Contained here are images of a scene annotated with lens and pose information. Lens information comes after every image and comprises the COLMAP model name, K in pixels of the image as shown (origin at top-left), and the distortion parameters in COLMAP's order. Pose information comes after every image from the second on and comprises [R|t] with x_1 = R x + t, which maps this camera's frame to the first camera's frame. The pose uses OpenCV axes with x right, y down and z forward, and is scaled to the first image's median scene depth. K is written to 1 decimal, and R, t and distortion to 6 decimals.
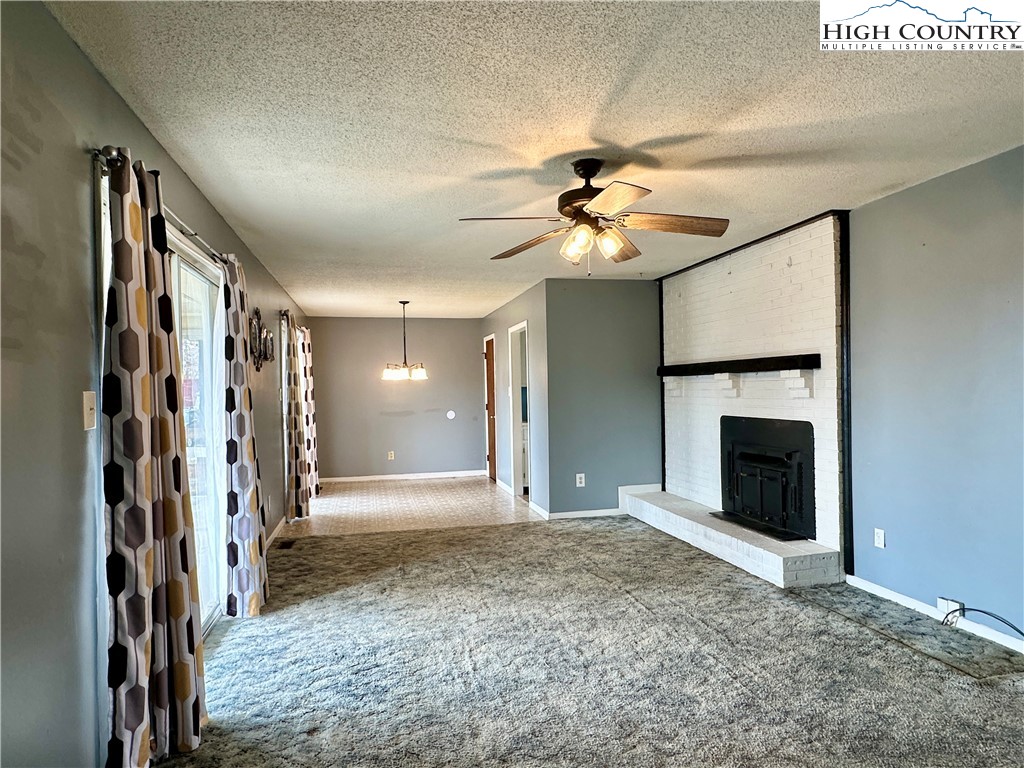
lens RADIAL K [[603.5, 0, 507.8], [0, 603.5, 392.6], [0, 0, 1]] dist [-0.003335, -0.000495]
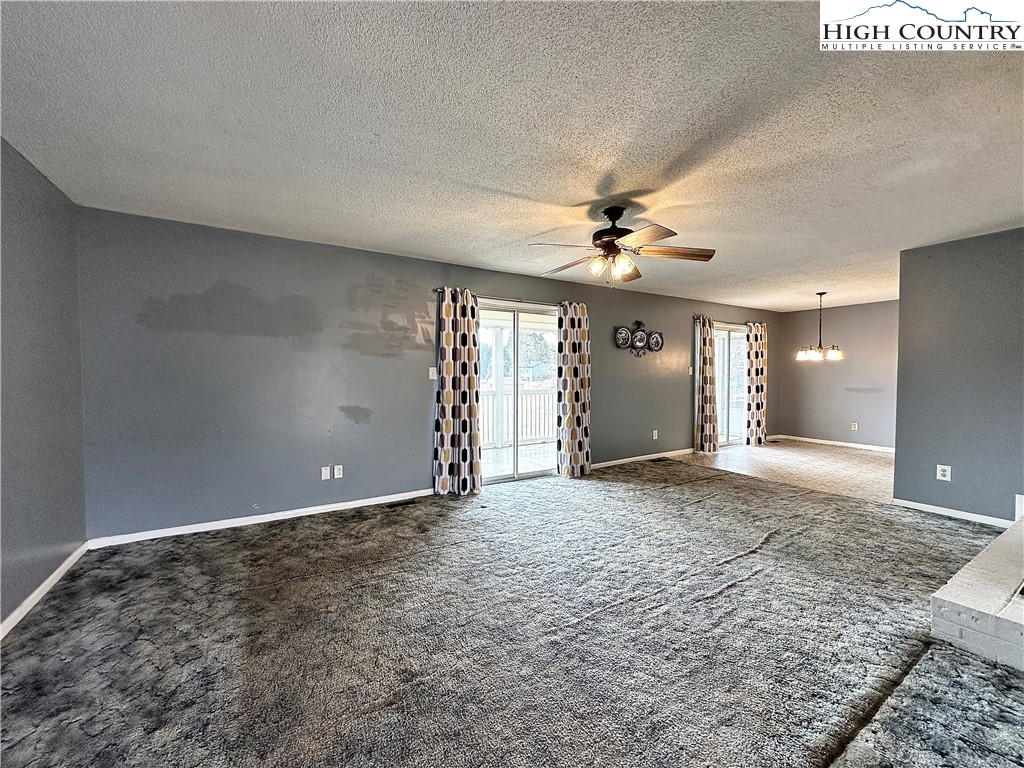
lens RADIAL K [[408.7, 0, 516.7], [0, 408.7, 386.5], [0, 0, 1]] dist [-0.000954, 0.000024]
pose [[0.328178, 0.048775, -0.943356, 0.830726], [-0.009041, 0.998782, 0.048496, -0.006150], [0.944573, -0.007386, 0.328219, 0.385295]]
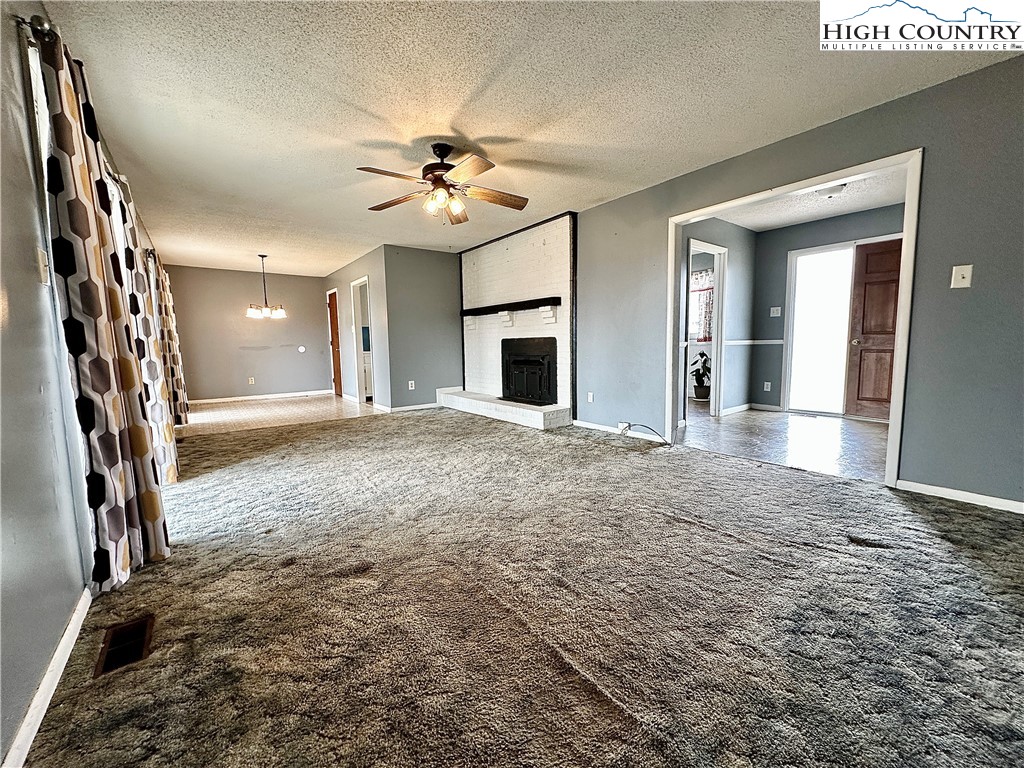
lens RADIAL K [[405.0, 0, 510.5], [0, 405.0, 384.0], [0, 0, 1]] dist [-0.002255, -0.000091]
pose [[0.909676, -0.038277, 0.413552, -0.125850], [0.002630, 0.996255, 0.086424, 0.098921], [-0.415311, -0.077530, 0.906370, -0.022253]]
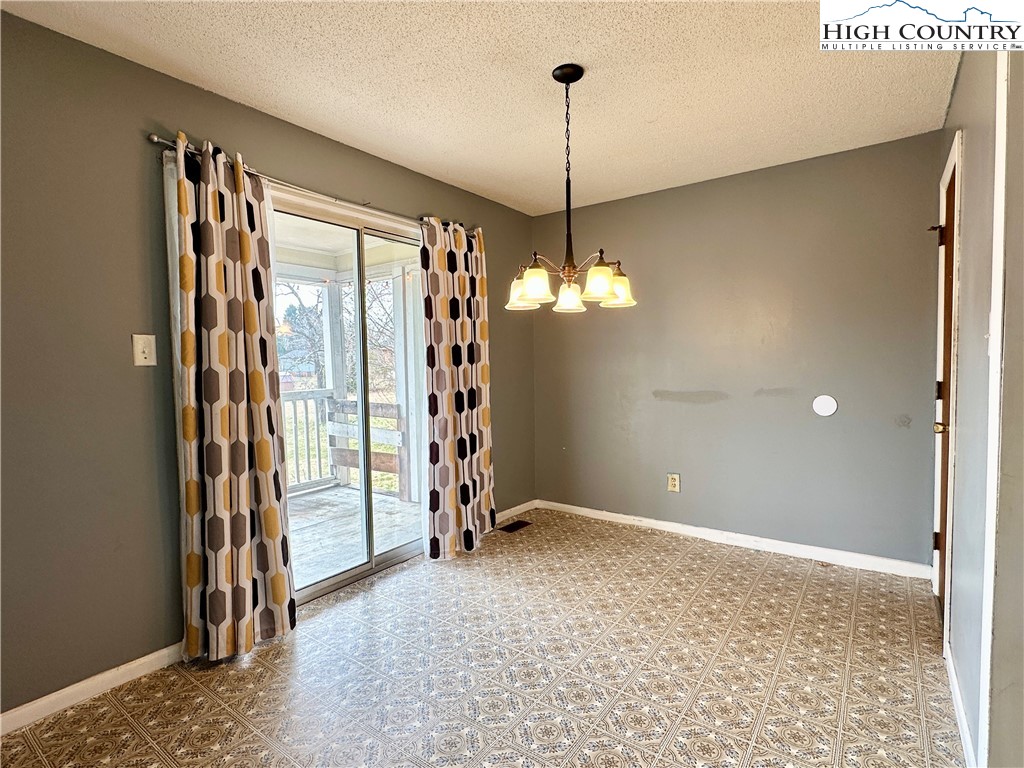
lens RADIAL K [[505.6, 0, 509.6], [0, 505.6, 387.3], [0, 0, 1]] dist [0.000459, 0.000028]
pose [[0.650558, 0.044894, -0.758128, 0.058016], [0.000699, 0.998215, 0.059711, 0.013659], [0.759456, -0.039375, 0.649366, 1.672465]]
